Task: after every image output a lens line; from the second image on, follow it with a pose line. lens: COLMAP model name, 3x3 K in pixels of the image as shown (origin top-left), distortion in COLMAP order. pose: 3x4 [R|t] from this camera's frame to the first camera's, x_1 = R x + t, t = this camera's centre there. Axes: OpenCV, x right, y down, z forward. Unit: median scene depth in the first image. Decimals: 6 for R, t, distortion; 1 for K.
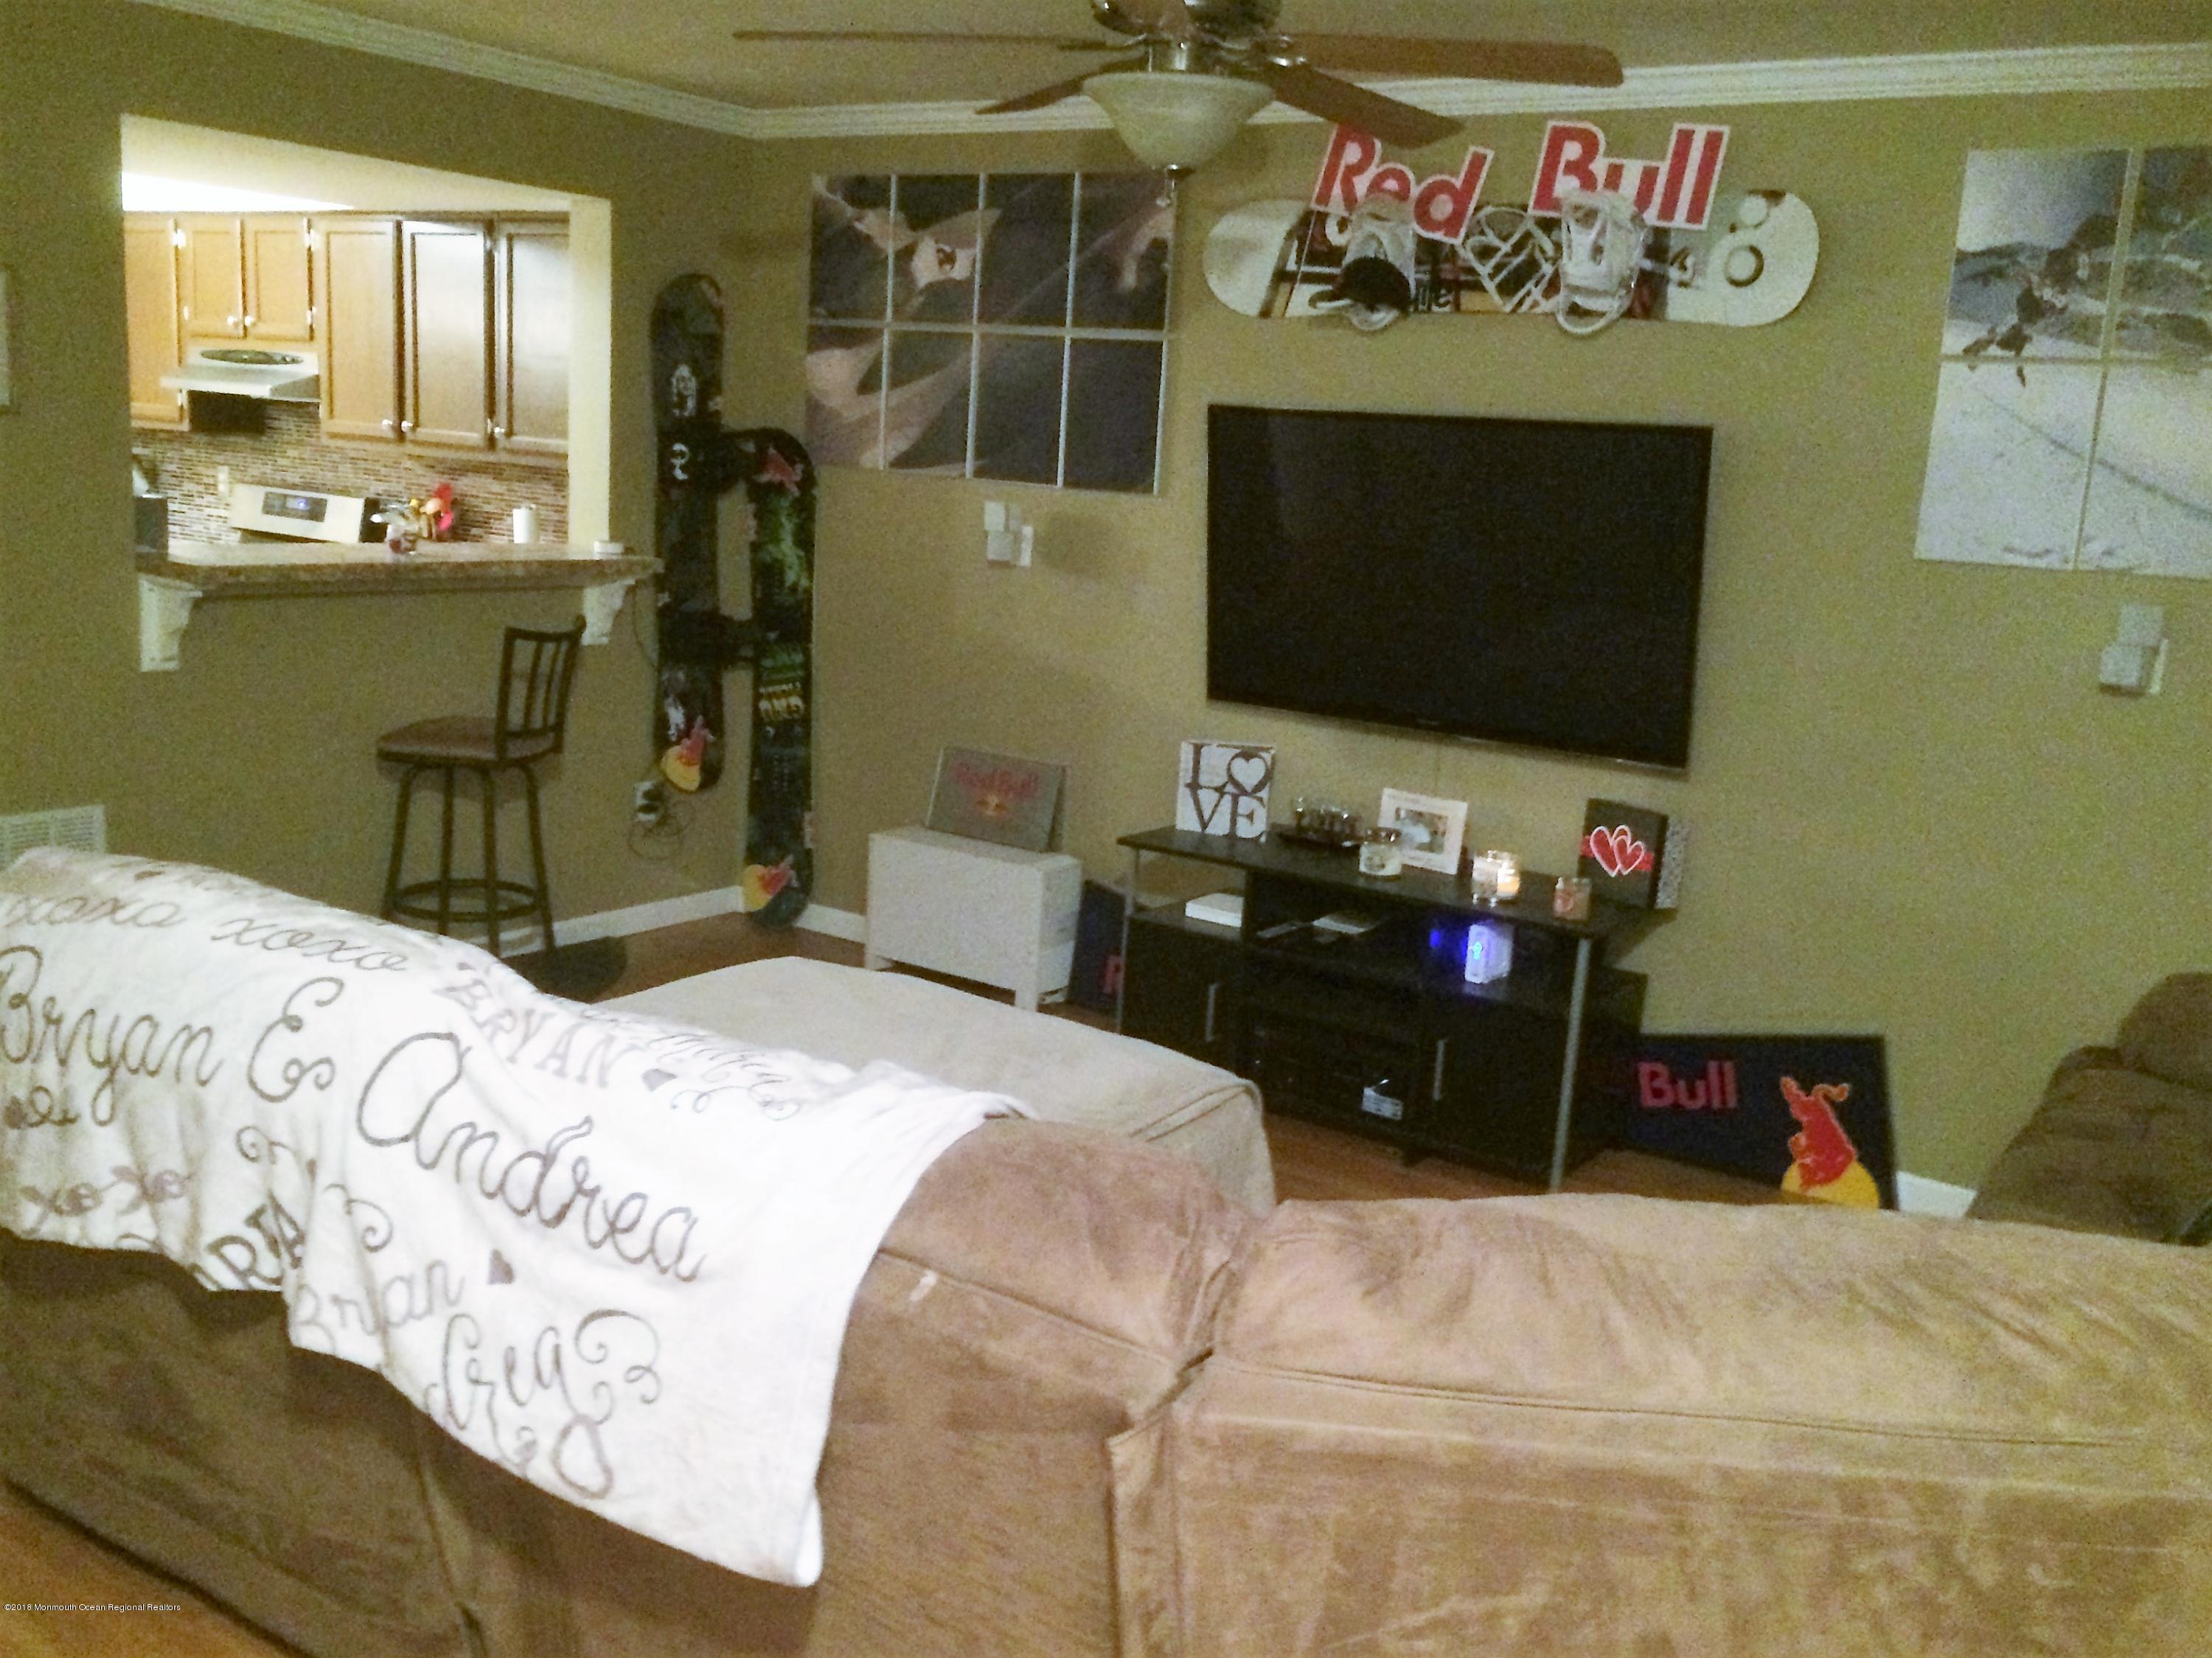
lens RADIAL K [[1988.2, 0, 1101.1], [0, 1988.2, 802.6], [0, 0, 1]] dist [0.079907, -0.094989]
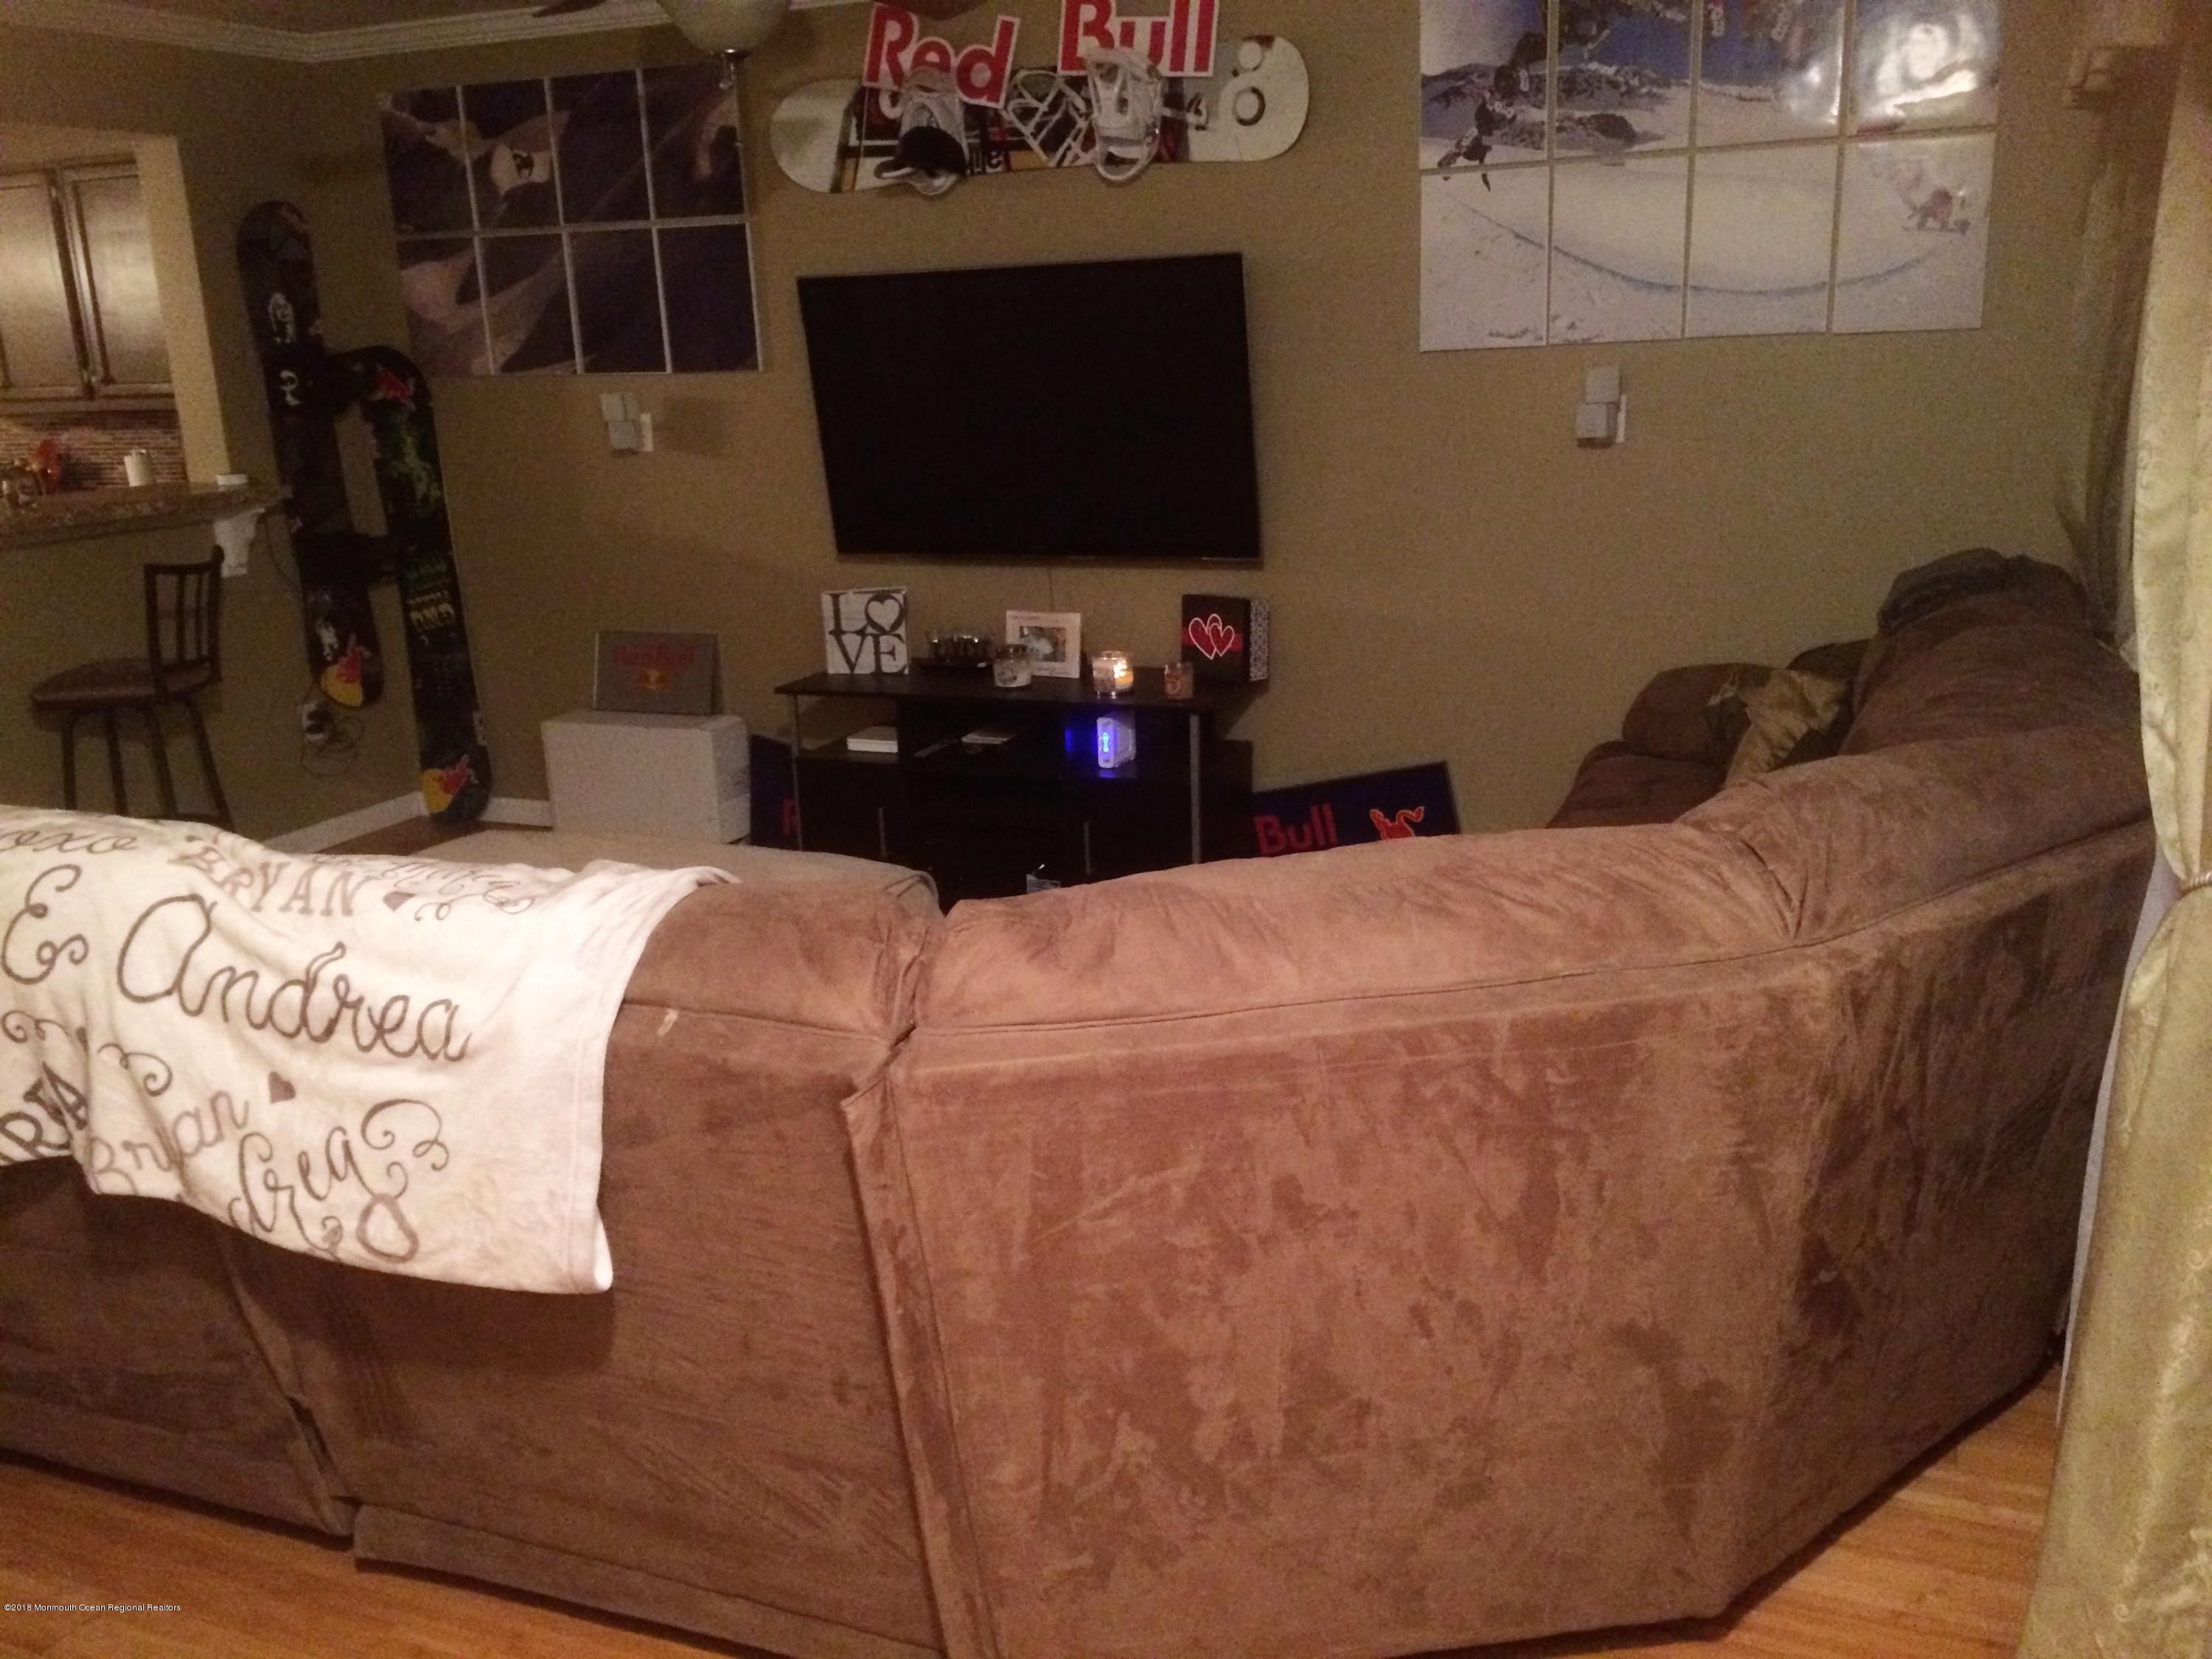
lens RADIAL K [[1883.6, 0, 1089.6], [0, 1883.6, 822.0], [0, 0, 1]] dist [0.091367, -0.118481]
pose [[0.975077, -0.149125, 0.164274, -0.005143], [0.136845, 0.987045, 0.083755, 0.030114], [-0.174636, -0.059187, 0.982853, -0.066352]]
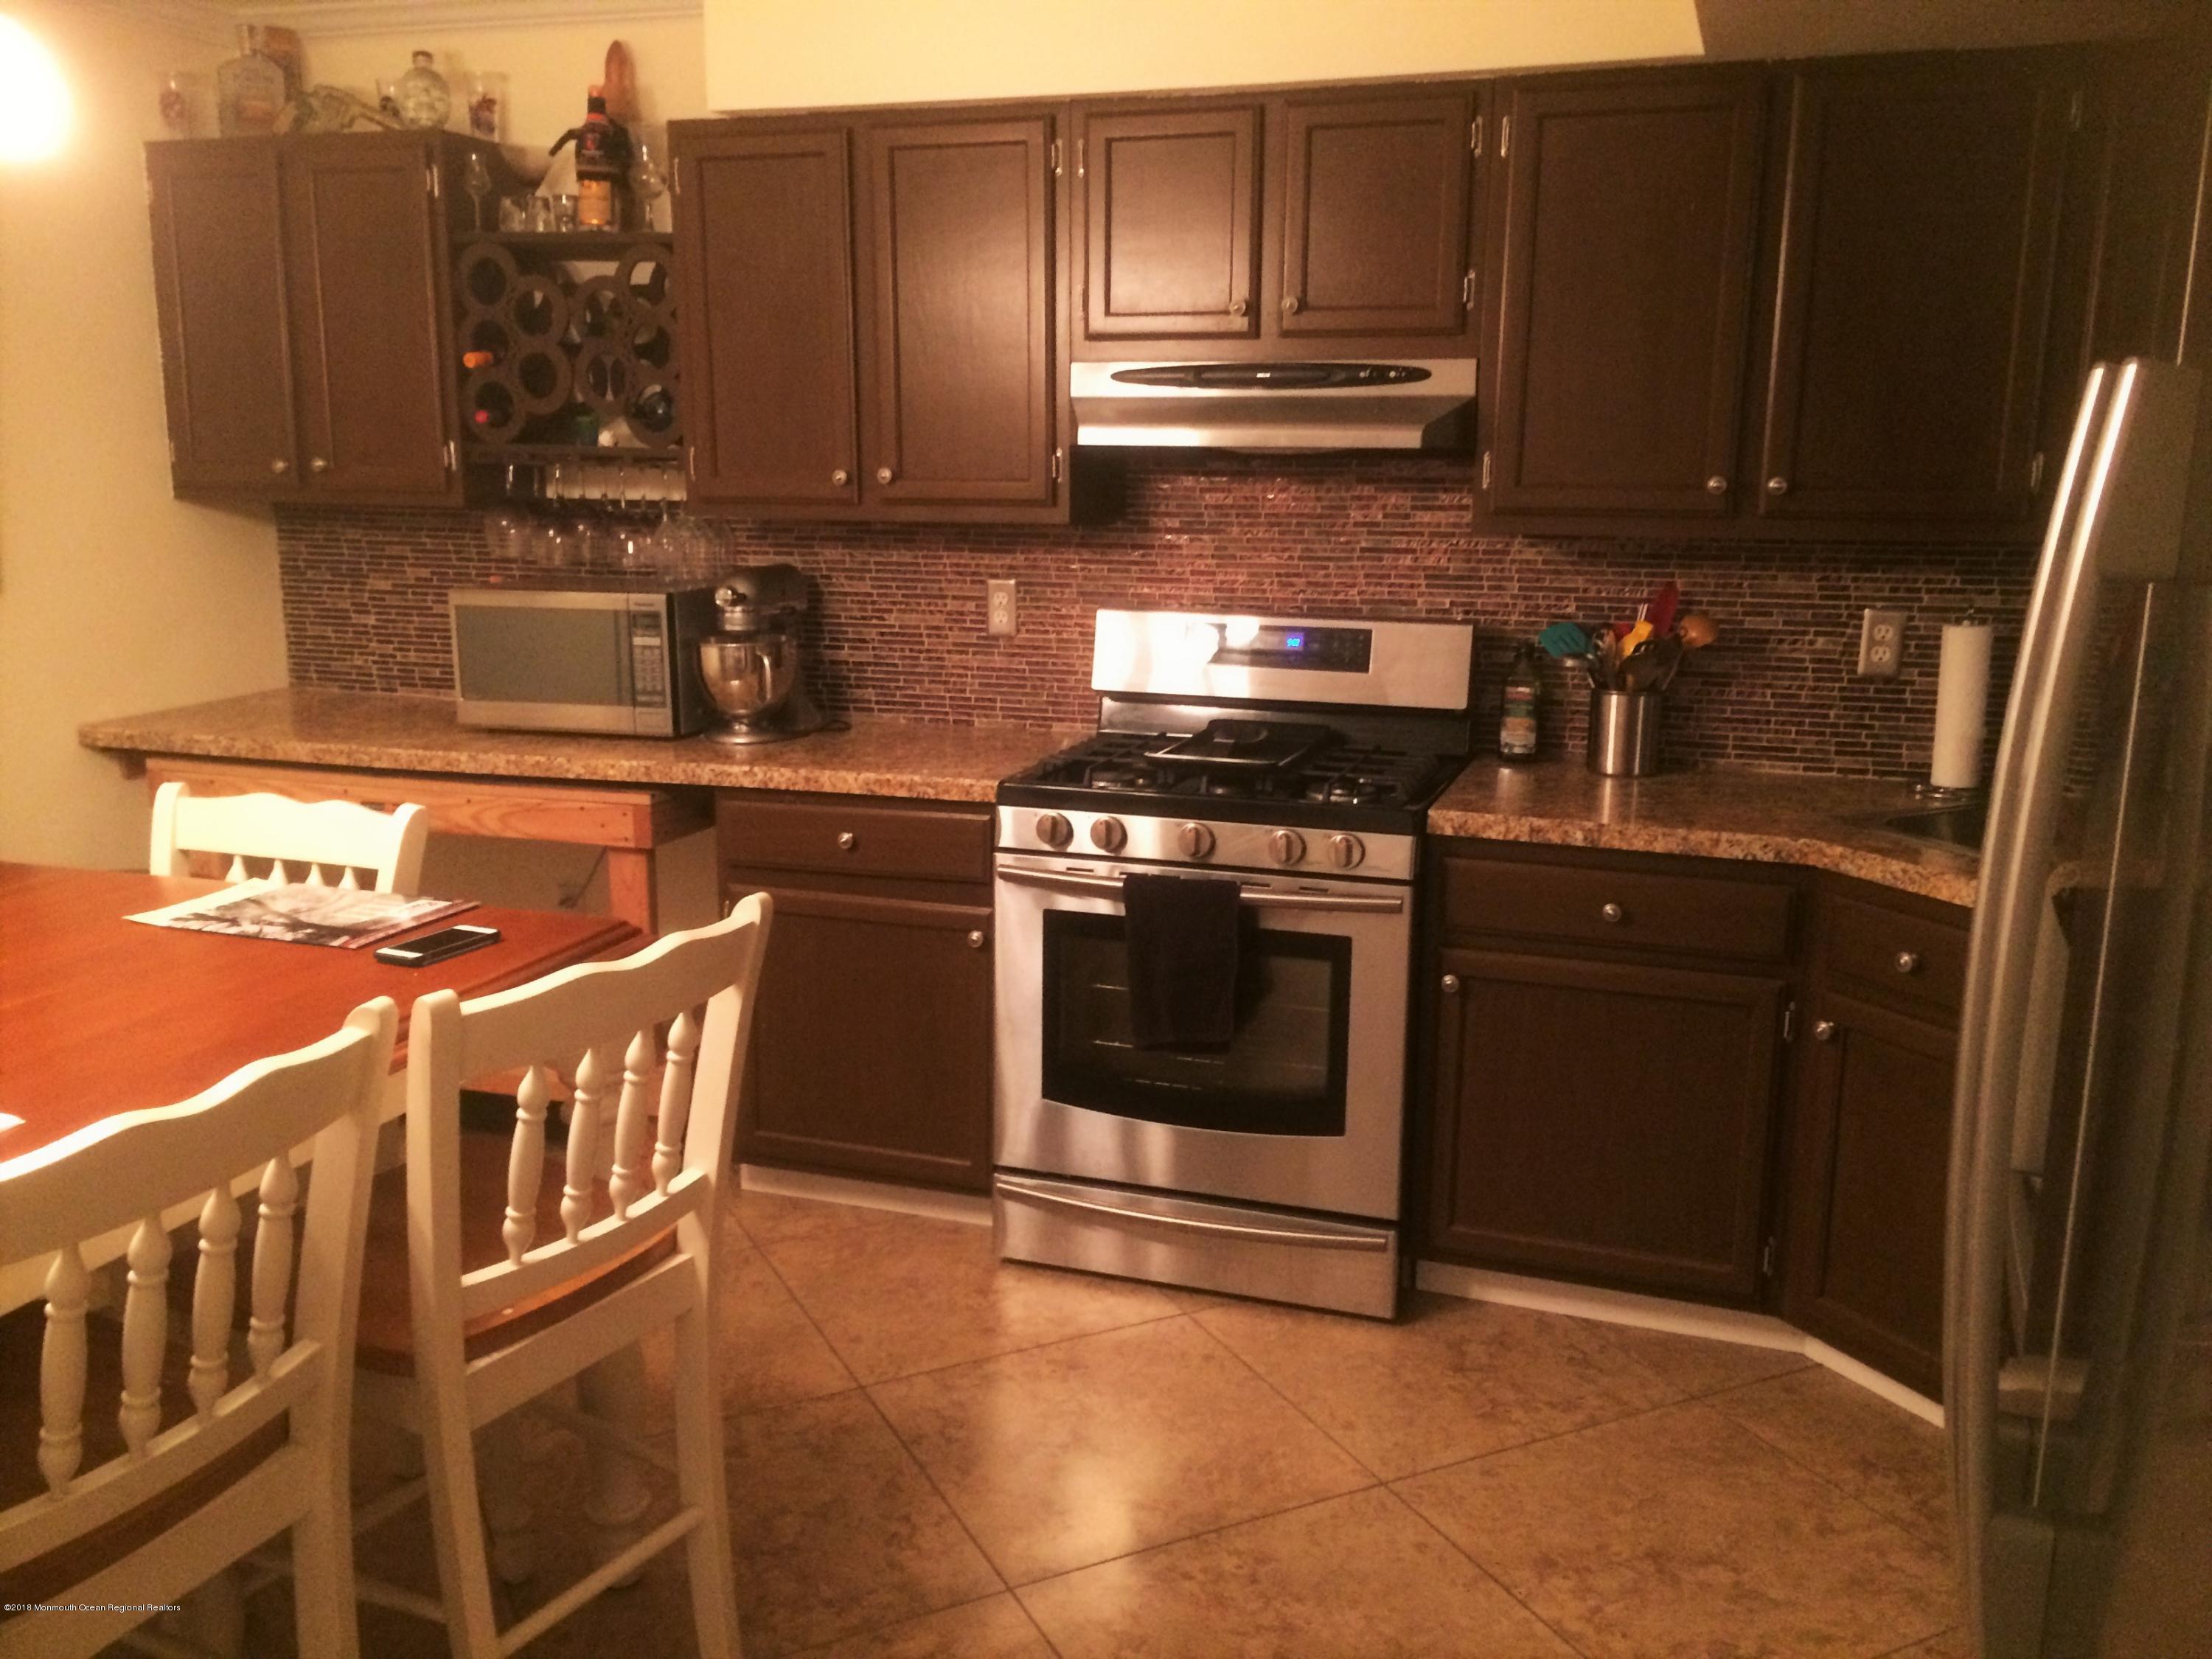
lens RADIAL K [[1883.6, 0, 1089.6], [0, 1883.6, 822.0], [0, 0, 1]] dist [0.091367, -0.118481]
pose [[0.966431, -0.109311, 0.232511, -0.900889], [0.102989, 0.993910, 0.039195, -0.194781], [-0.235379, -0.013933, 0.971804, 0.793777]]
